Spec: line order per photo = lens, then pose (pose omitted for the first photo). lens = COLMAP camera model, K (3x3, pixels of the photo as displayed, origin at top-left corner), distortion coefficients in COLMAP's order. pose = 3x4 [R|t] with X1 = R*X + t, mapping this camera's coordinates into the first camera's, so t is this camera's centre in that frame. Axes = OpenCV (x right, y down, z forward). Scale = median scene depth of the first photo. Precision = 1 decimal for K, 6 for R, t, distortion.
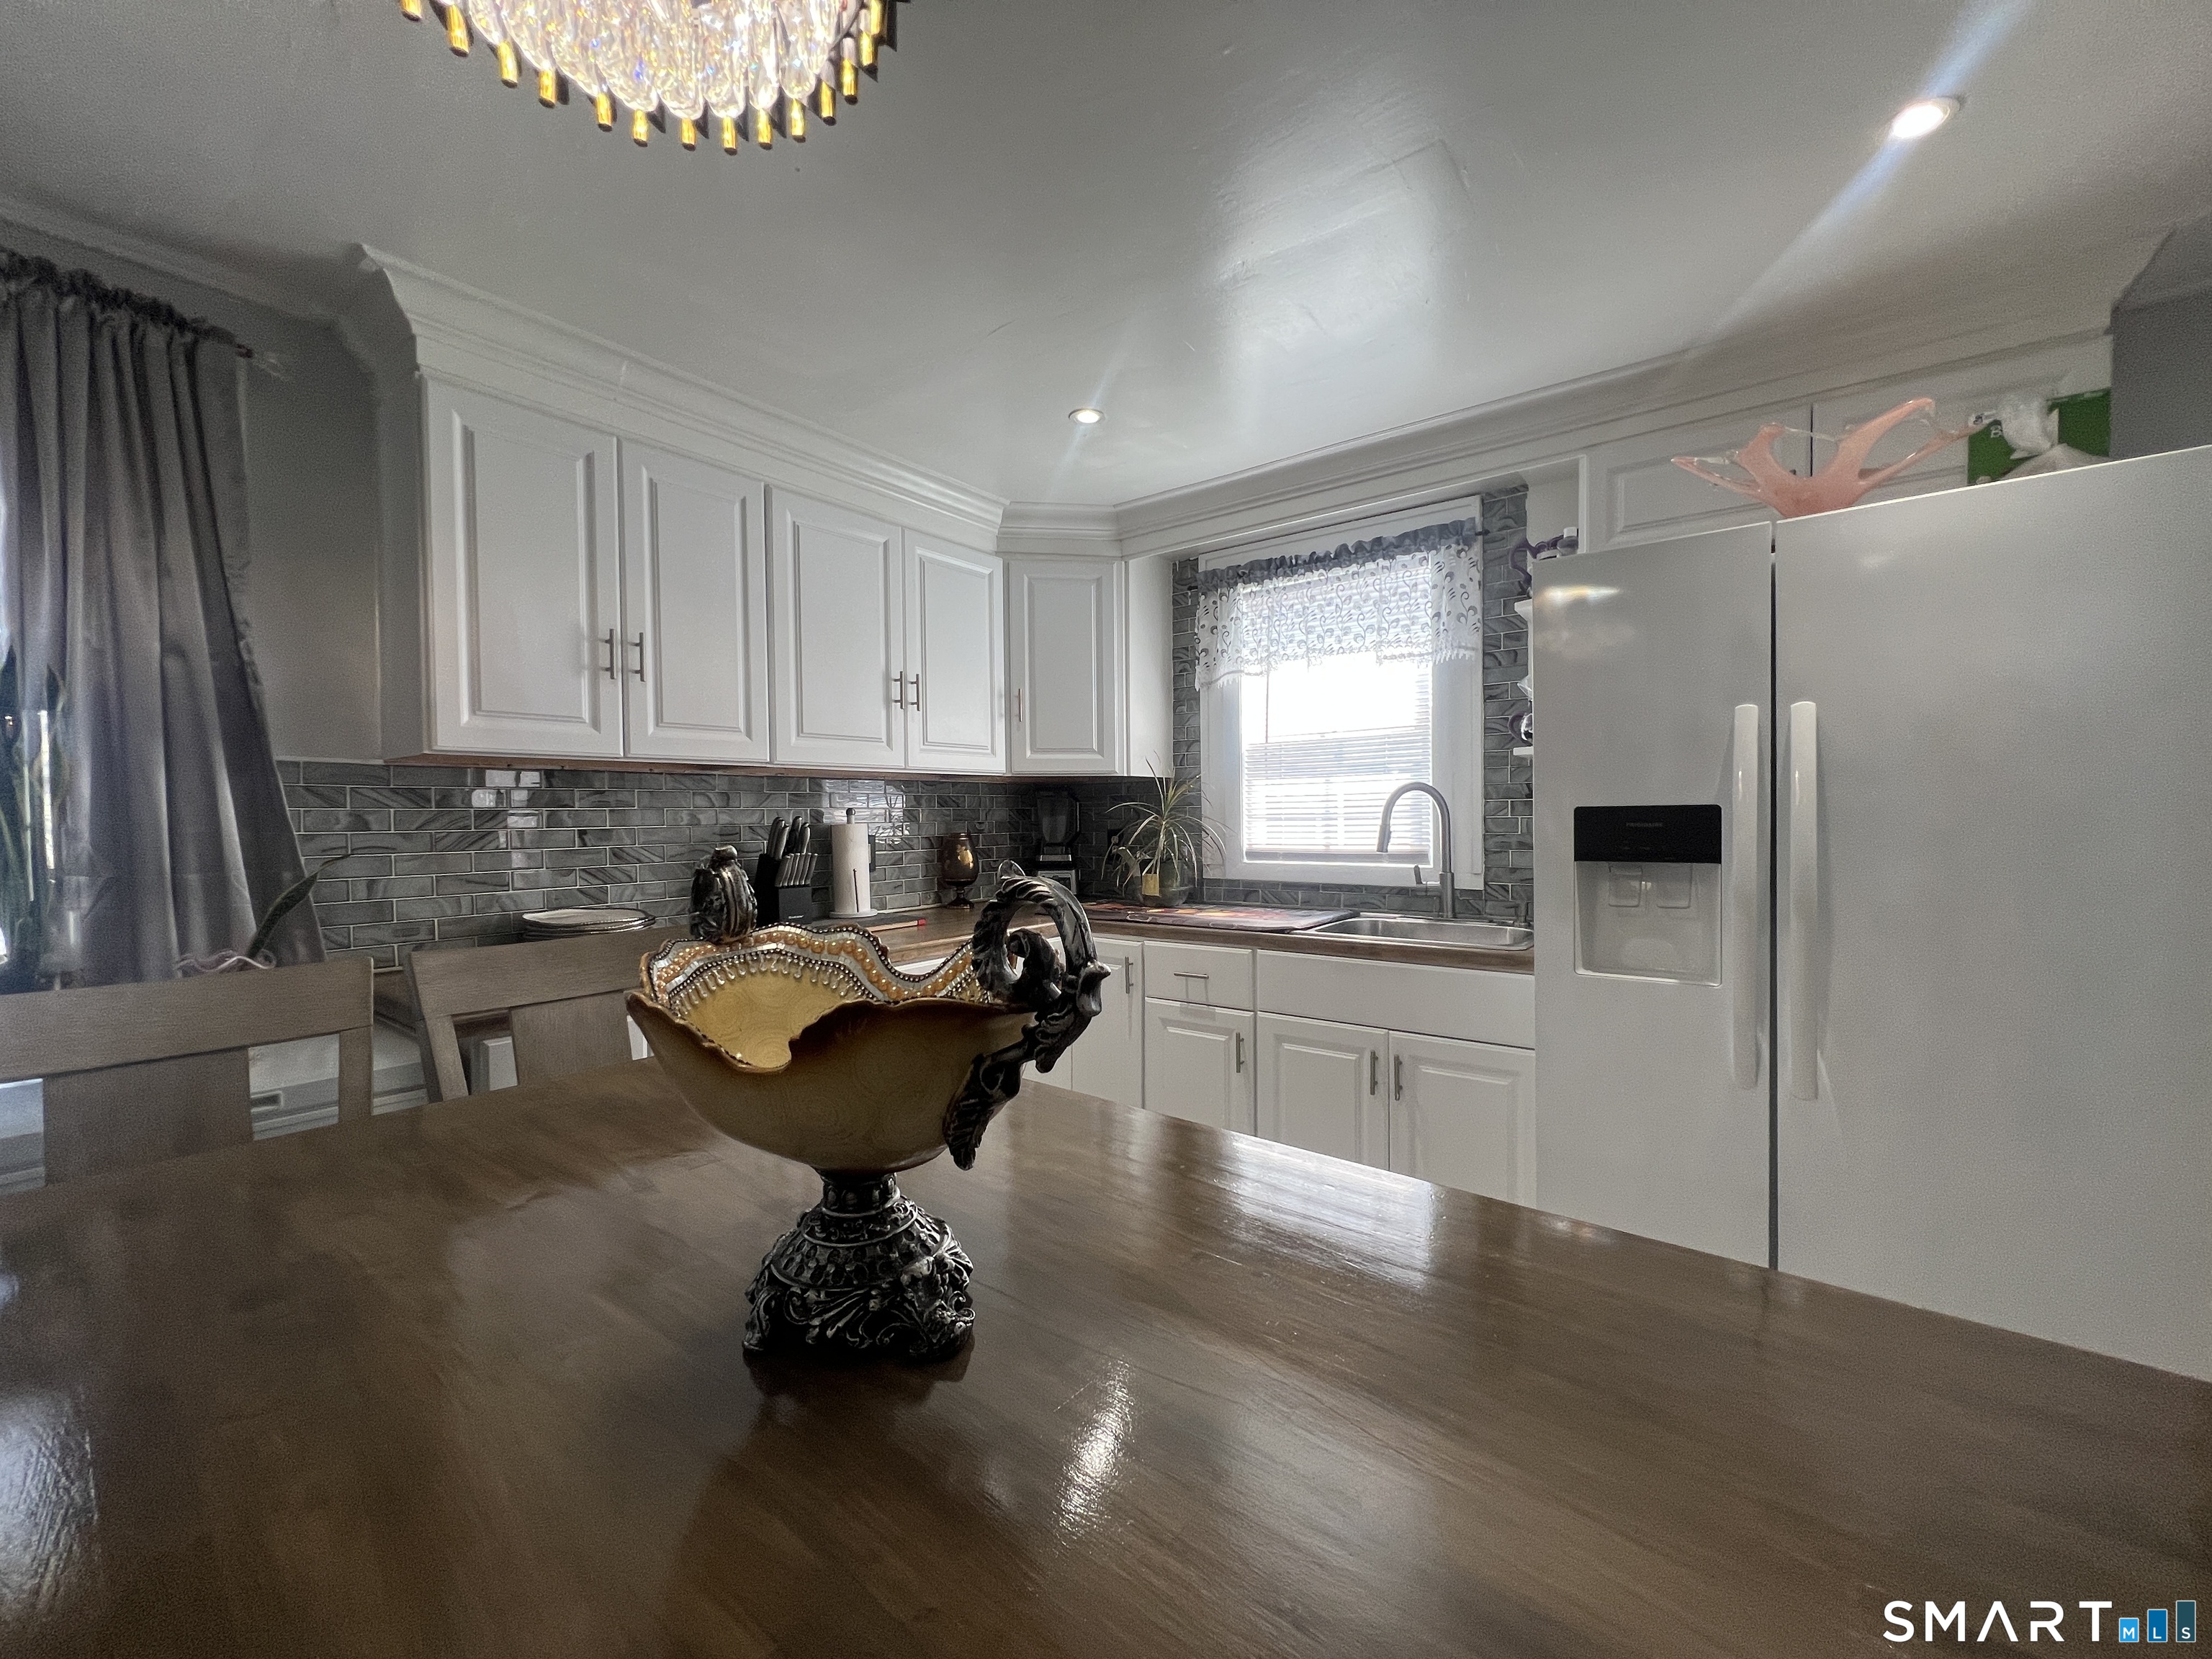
lens RADIAL K [[885.8, 0, 1103.9], [0, 885.8, 834.8], [0, 0, 1]] dist [-0.002034, 0.000664]
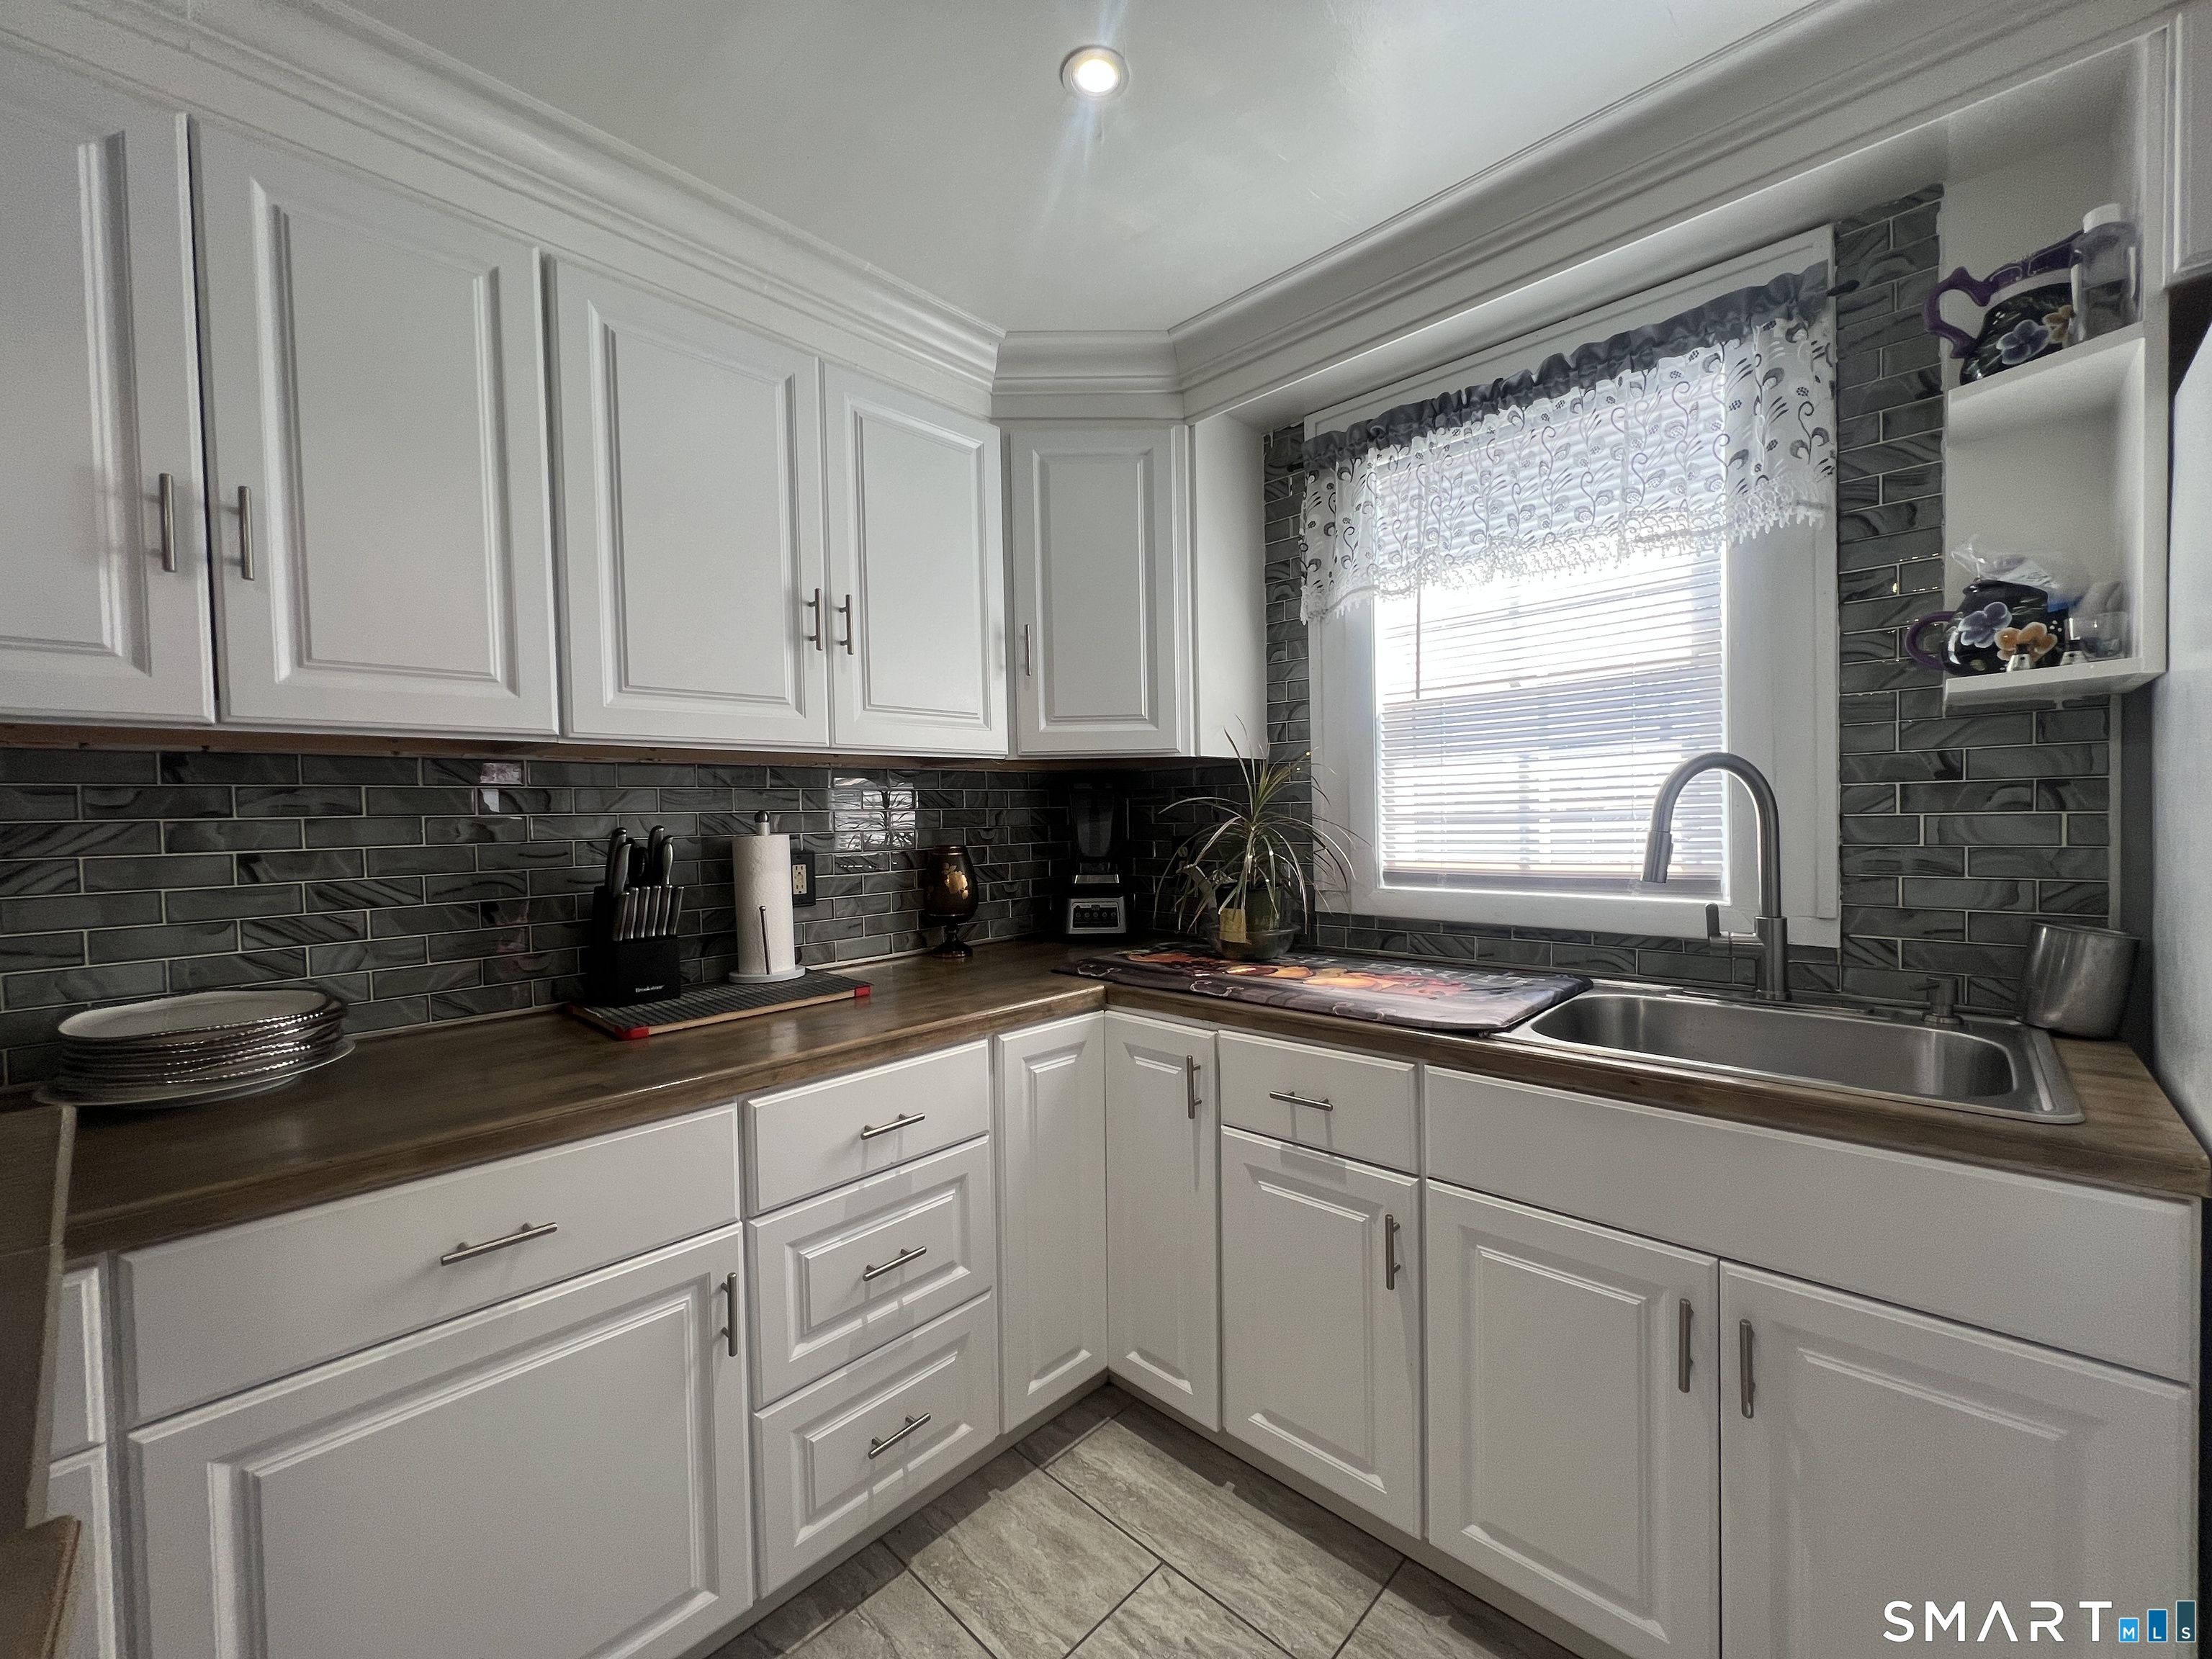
lens RADIAL K [[885.8, 0, 1103.9], [0, 885.8, 834.8], [0, 0, 1]] dist [-0.002034, 0.000664]
pose [[0.993940, -0.008177, -0.109622, 0.032213], [0.008419, 0.999963, 0.001741, -0.011453], [0.109604, -0.002653, 0.993972, 0.368545]]
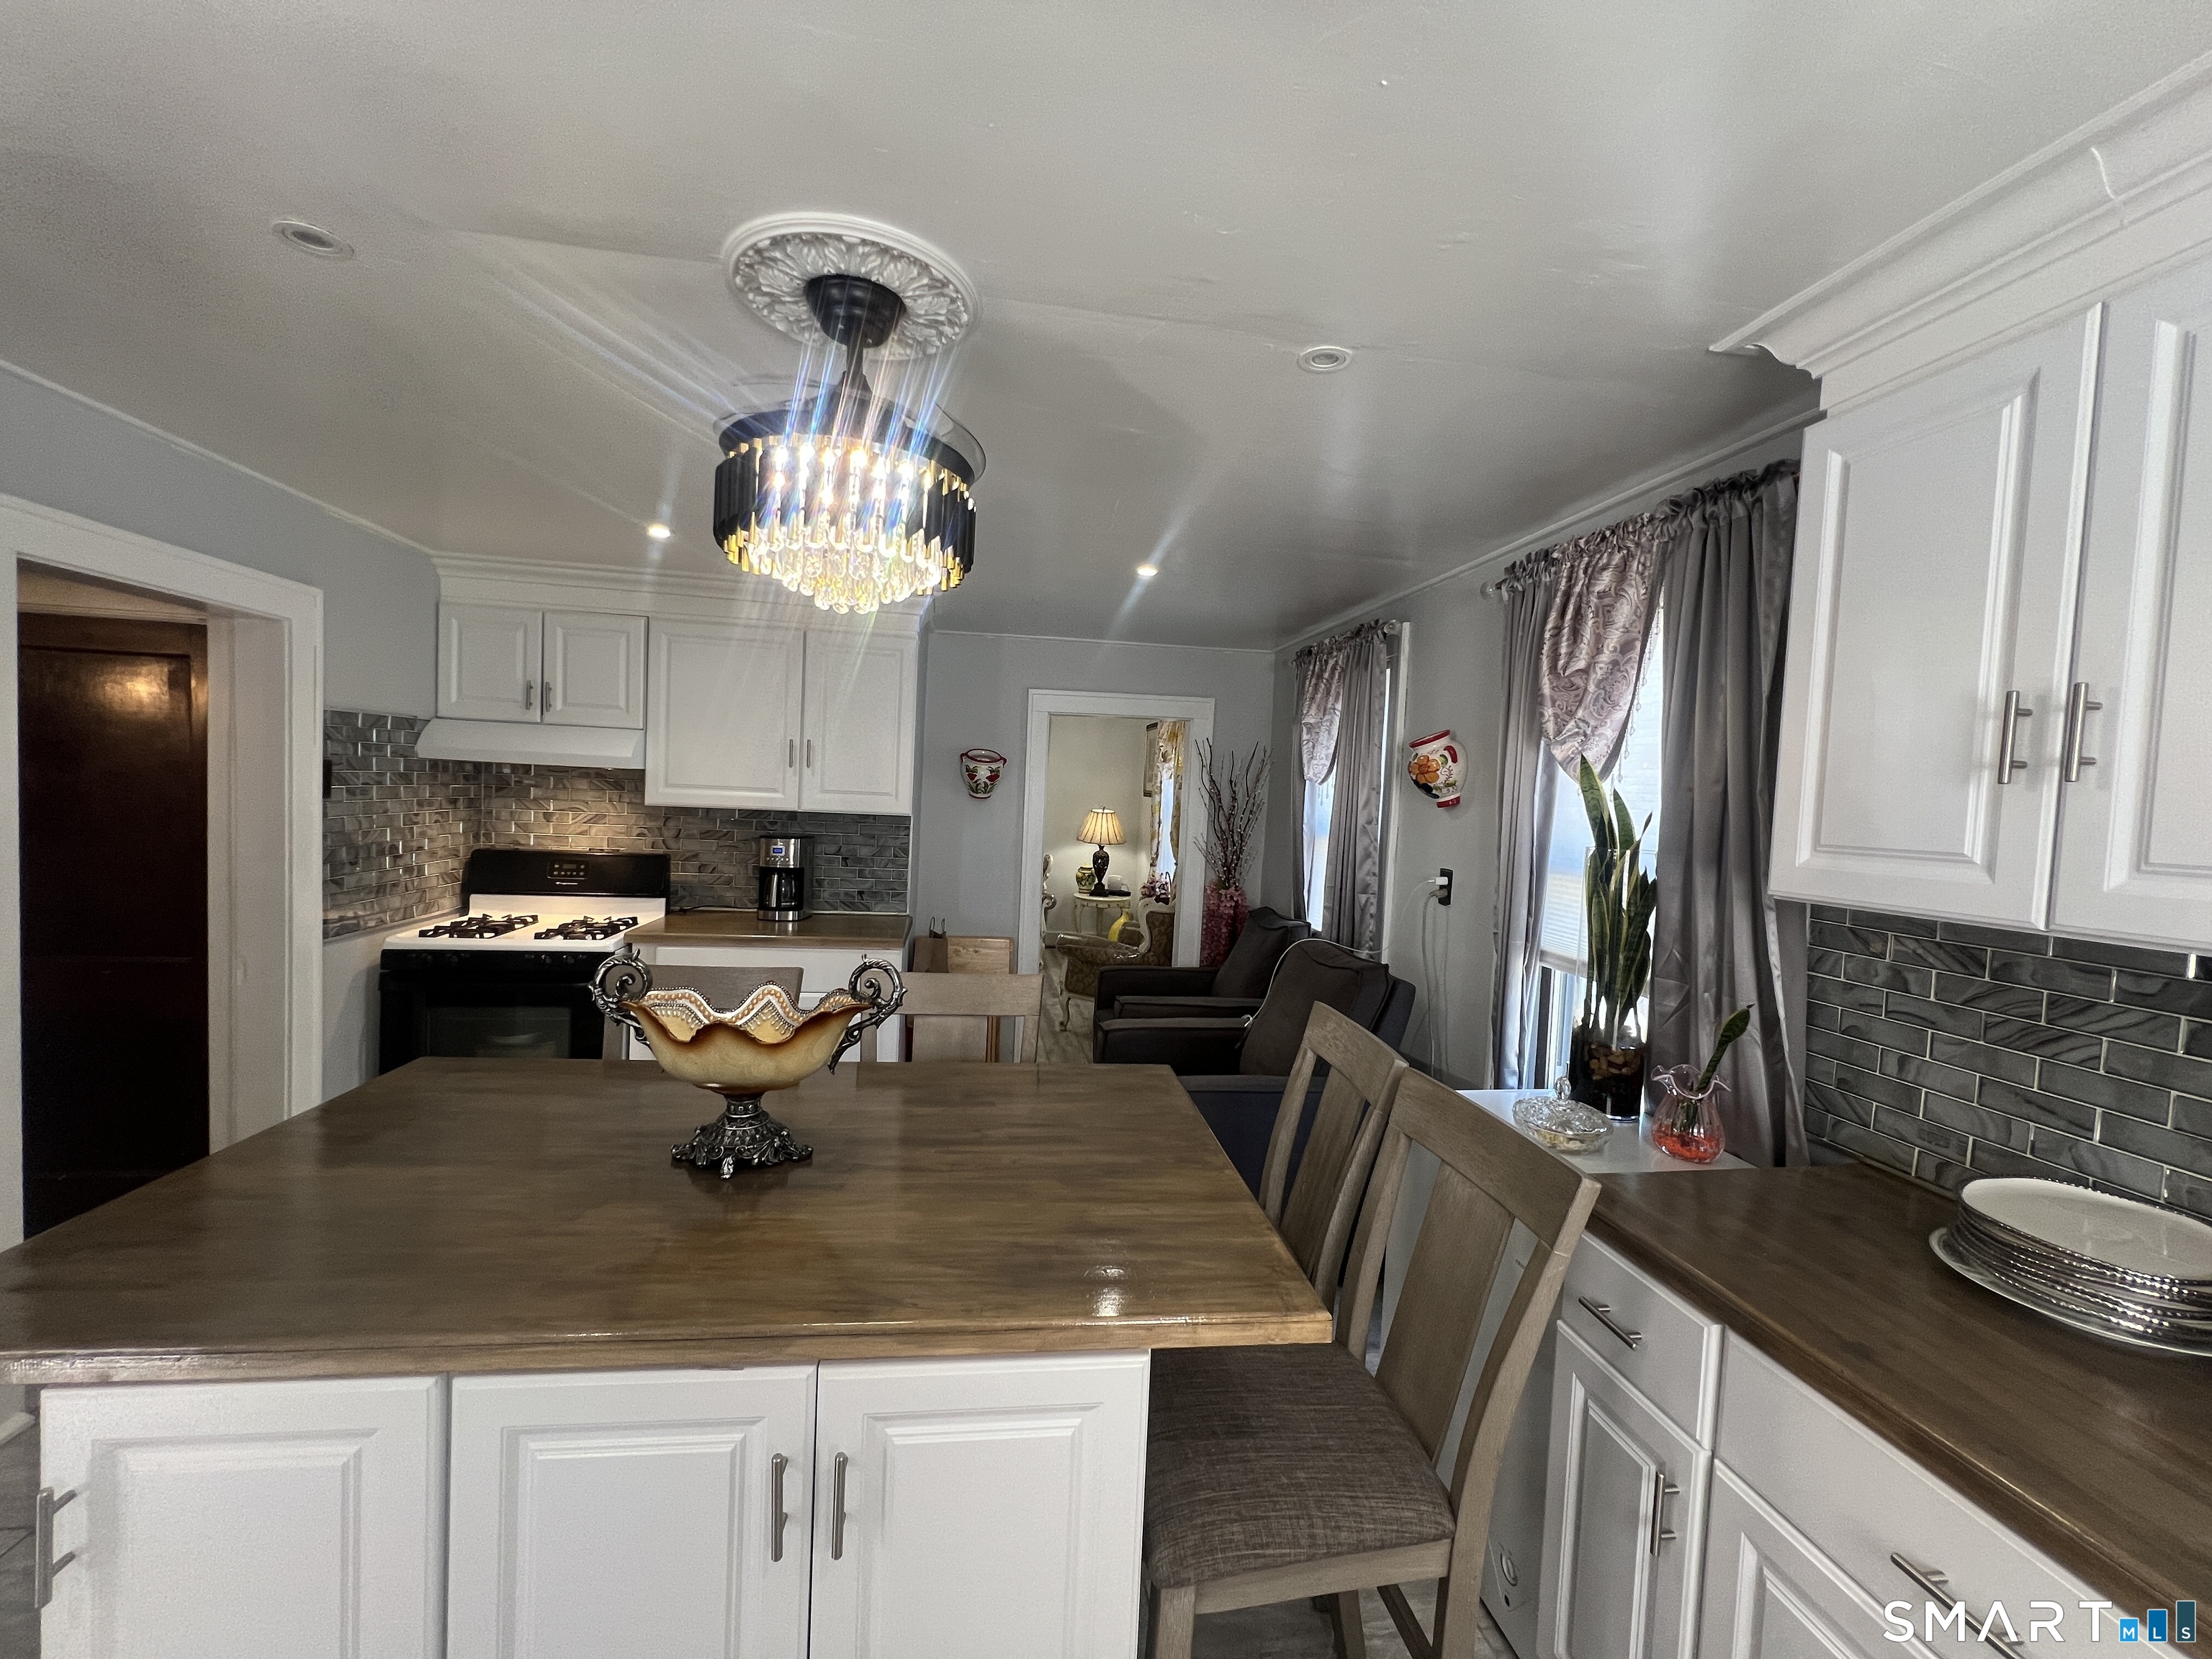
lens RADIAL K [[885.8, 0, 1103.9], [0, 885.8, 834.8], [0, 0, 1]] dist [-0.002034, 0.000664]
pose [[-0.694445, 0.010848, -0.719464, 0.145669], [-0.056667, 0.995956, 0.069712, -0.103316], [0.717311, 0.089181, -0.691022, 0.668091]]
